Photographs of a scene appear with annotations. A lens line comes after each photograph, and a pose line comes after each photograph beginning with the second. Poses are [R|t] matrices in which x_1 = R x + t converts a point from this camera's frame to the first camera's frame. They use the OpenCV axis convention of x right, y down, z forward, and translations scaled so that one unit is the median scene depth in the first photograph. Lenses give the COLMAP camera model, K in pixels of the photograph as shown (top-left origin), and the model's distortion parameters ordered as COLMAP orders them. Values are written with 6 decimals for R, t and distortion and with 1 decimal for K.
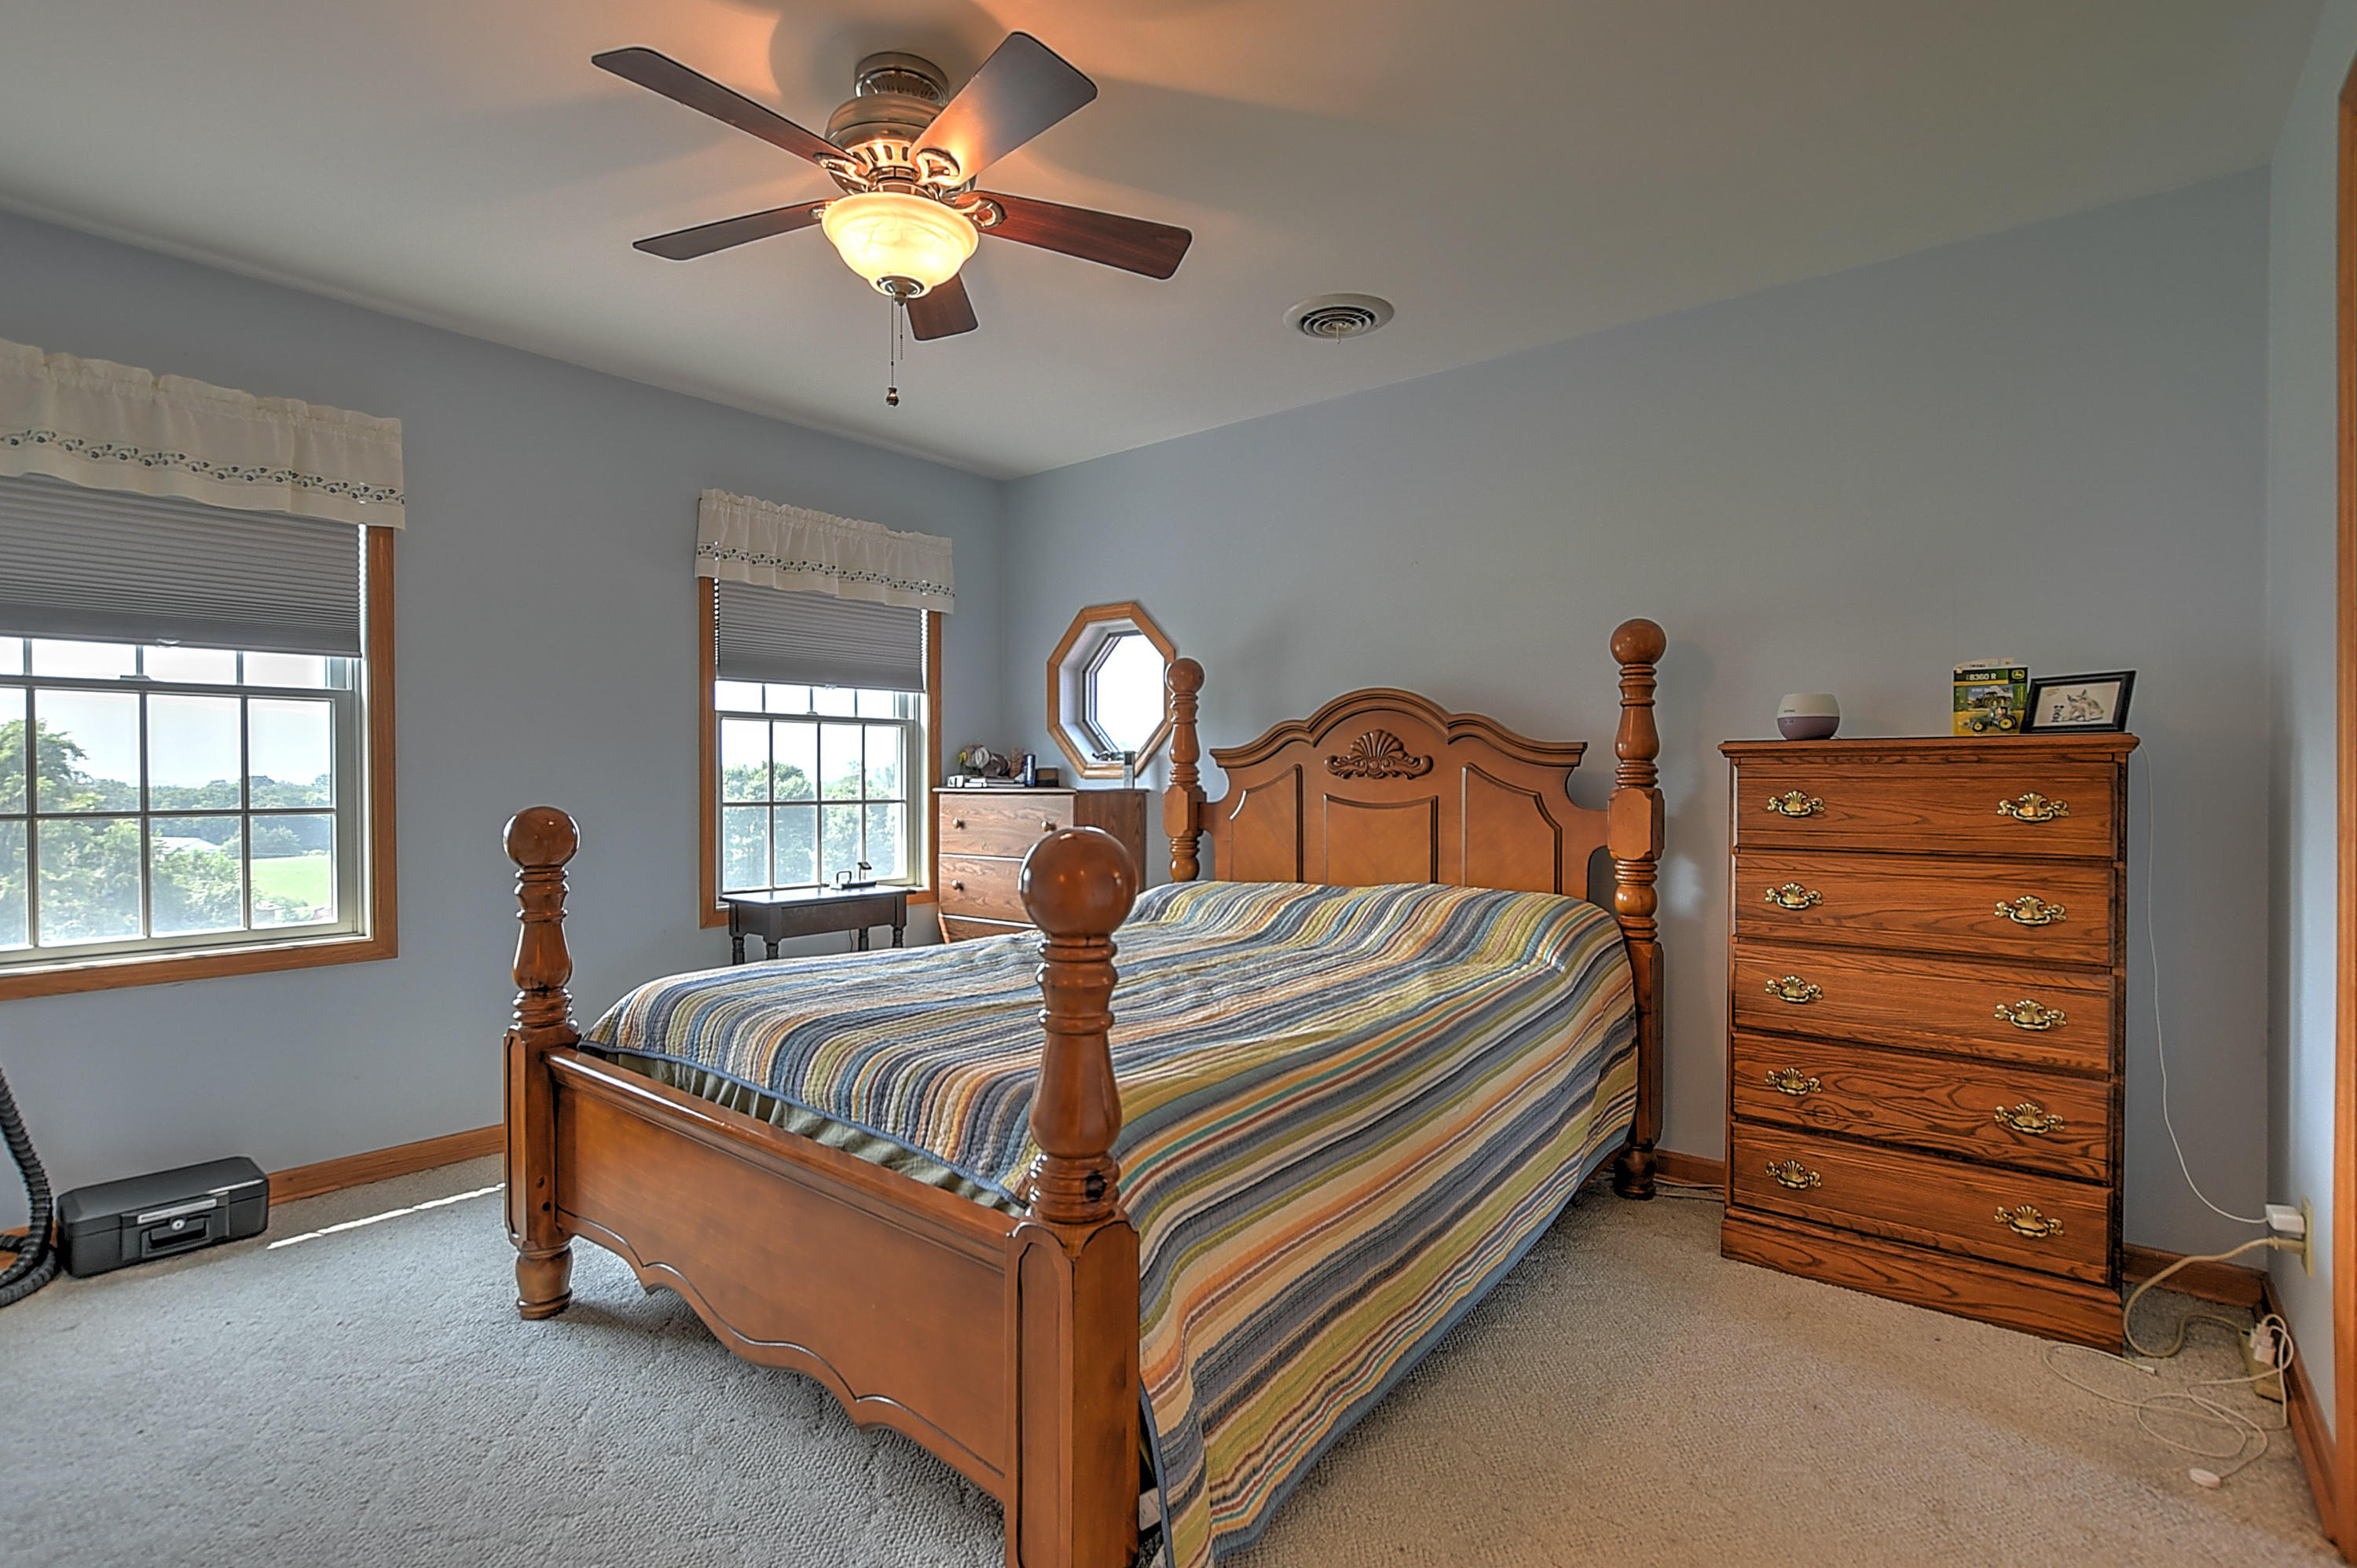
lens RADIAL K [[1115.9, 0, 1163.7], [0, 1115.9, 792.1], [0, 0, 1]] dist [-0.011852, 0.002081]
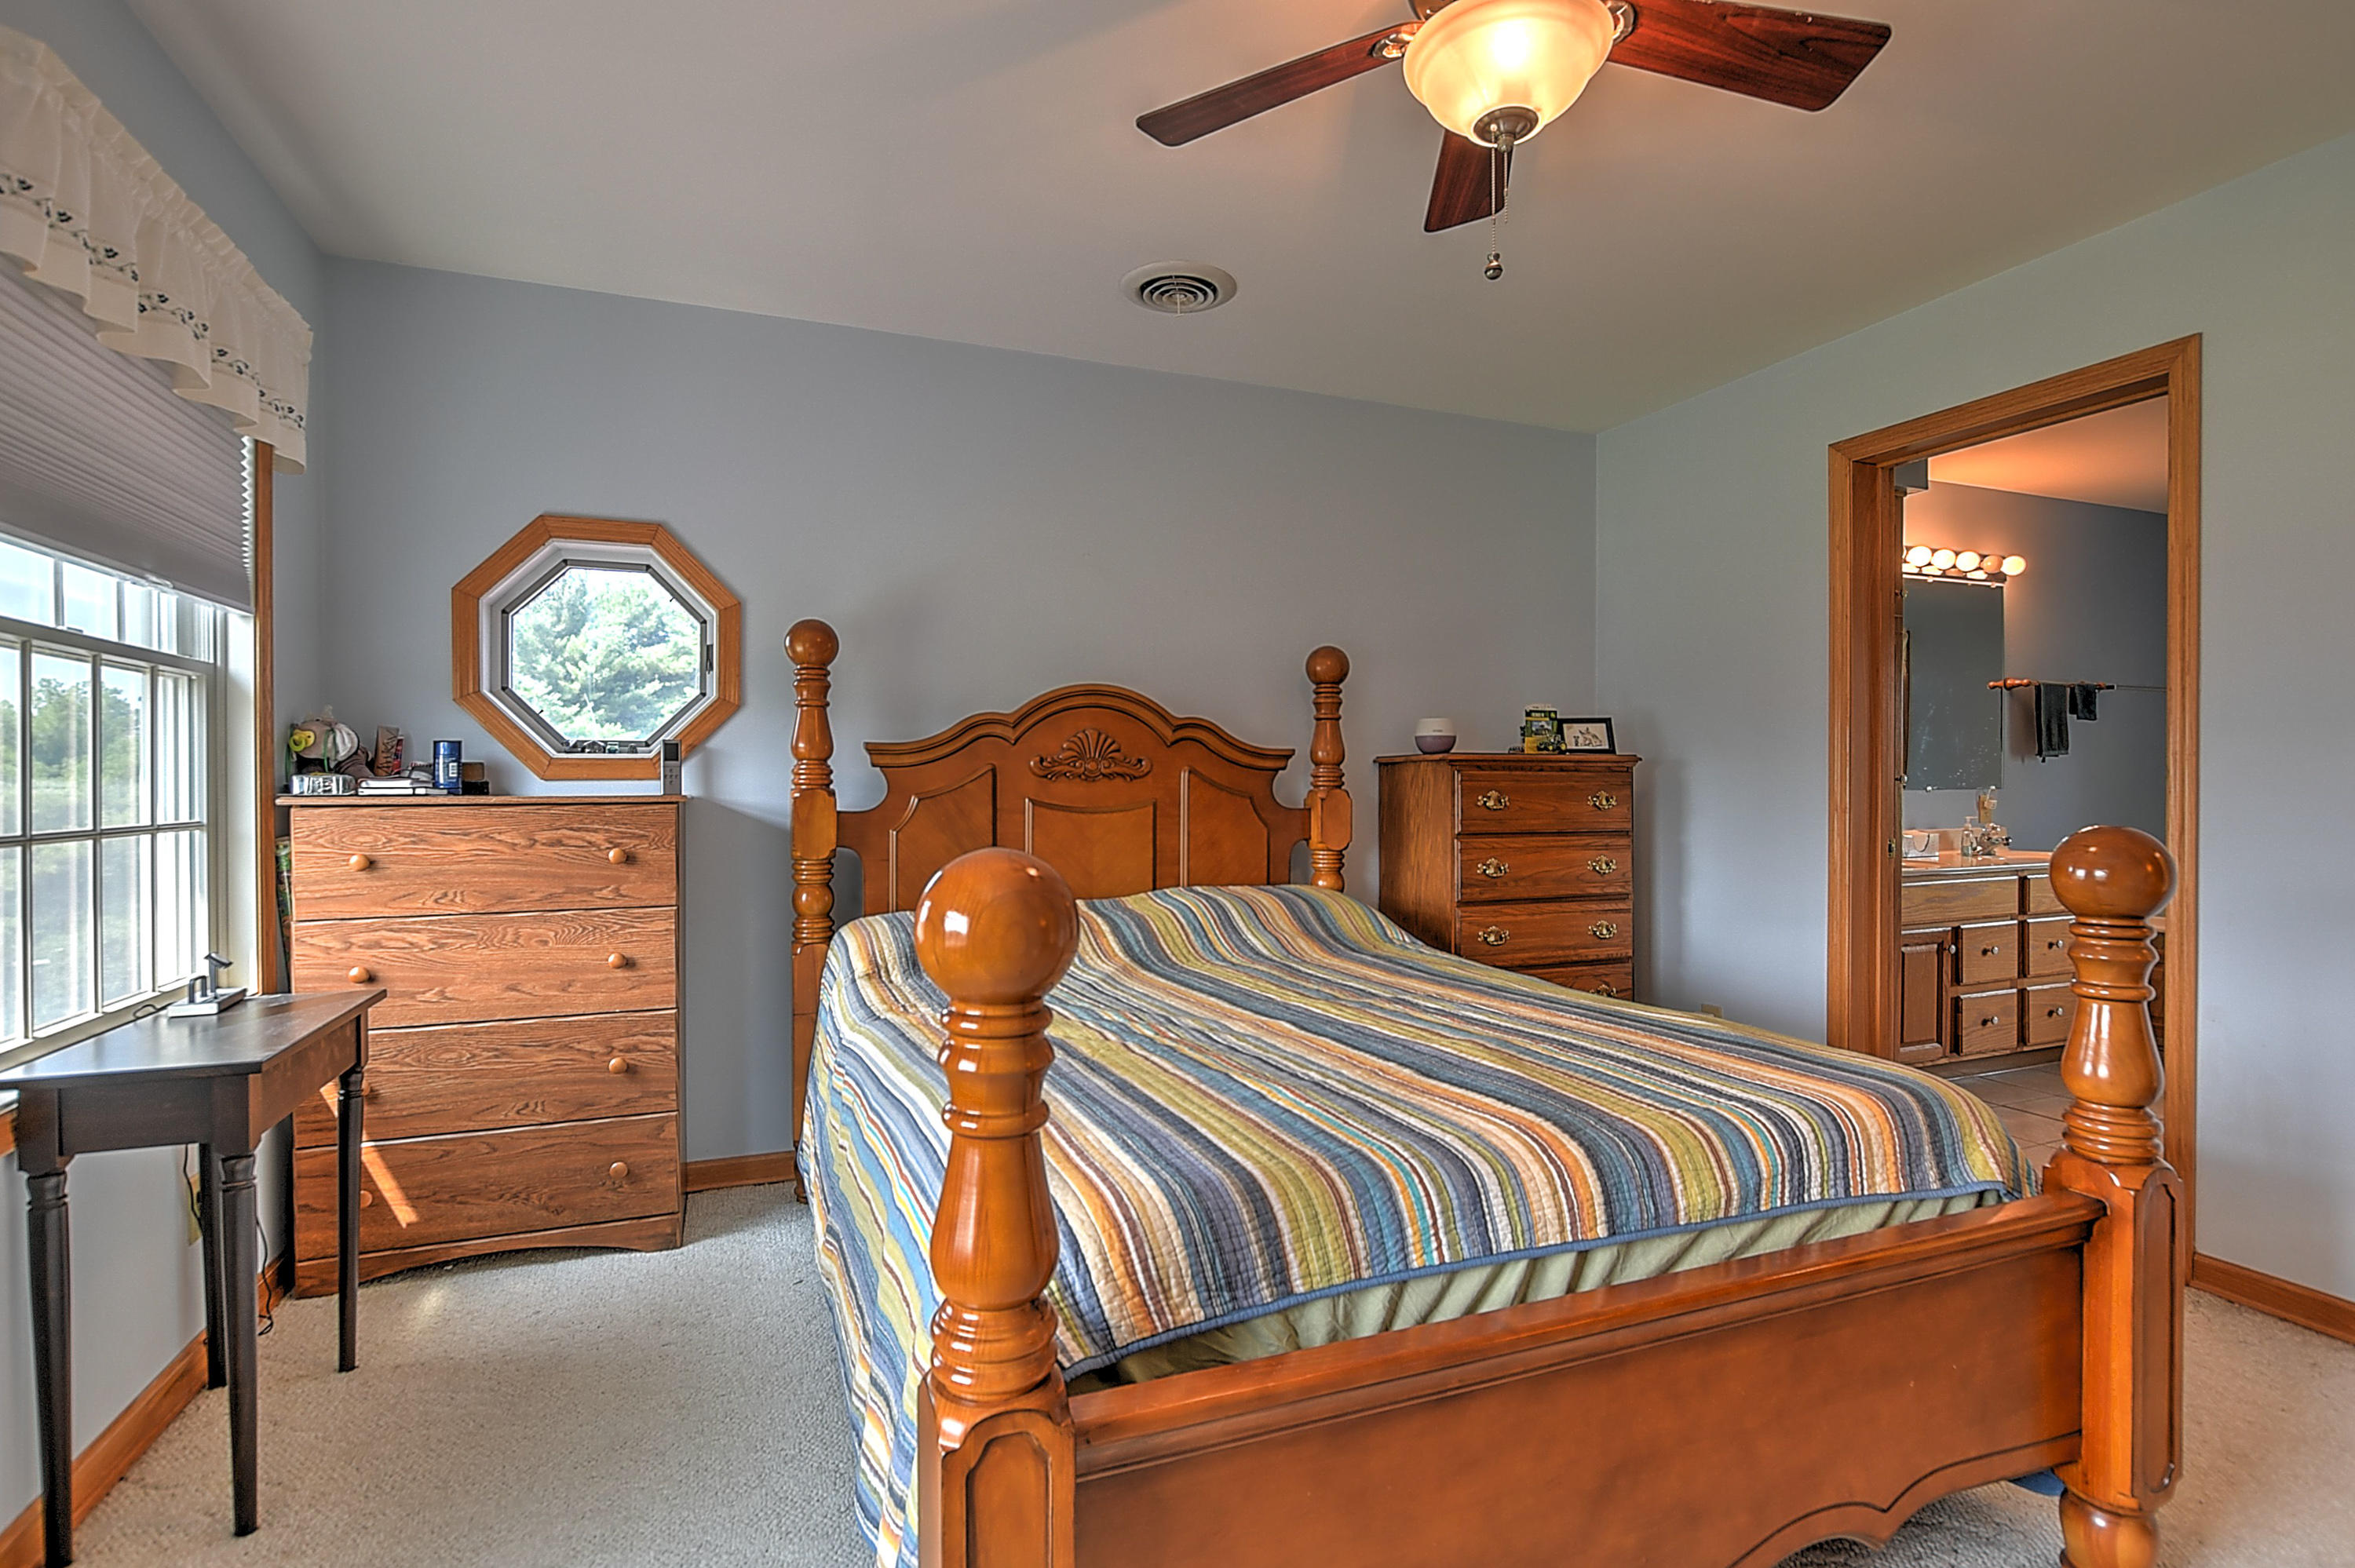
lens RADIAL K [[1114.8, 0, 1162.7], [0, 1114.8, 792.1], [0, 0, 1]] dist [-0.011852, 0.002081]
pose [[0.481272, -0.007809, 0.876537, -0.594207], [0.008937, 0.999952, 0.004002, -0.005962], [-0.876526, 0.005908, 0.481319, 0.500501]]
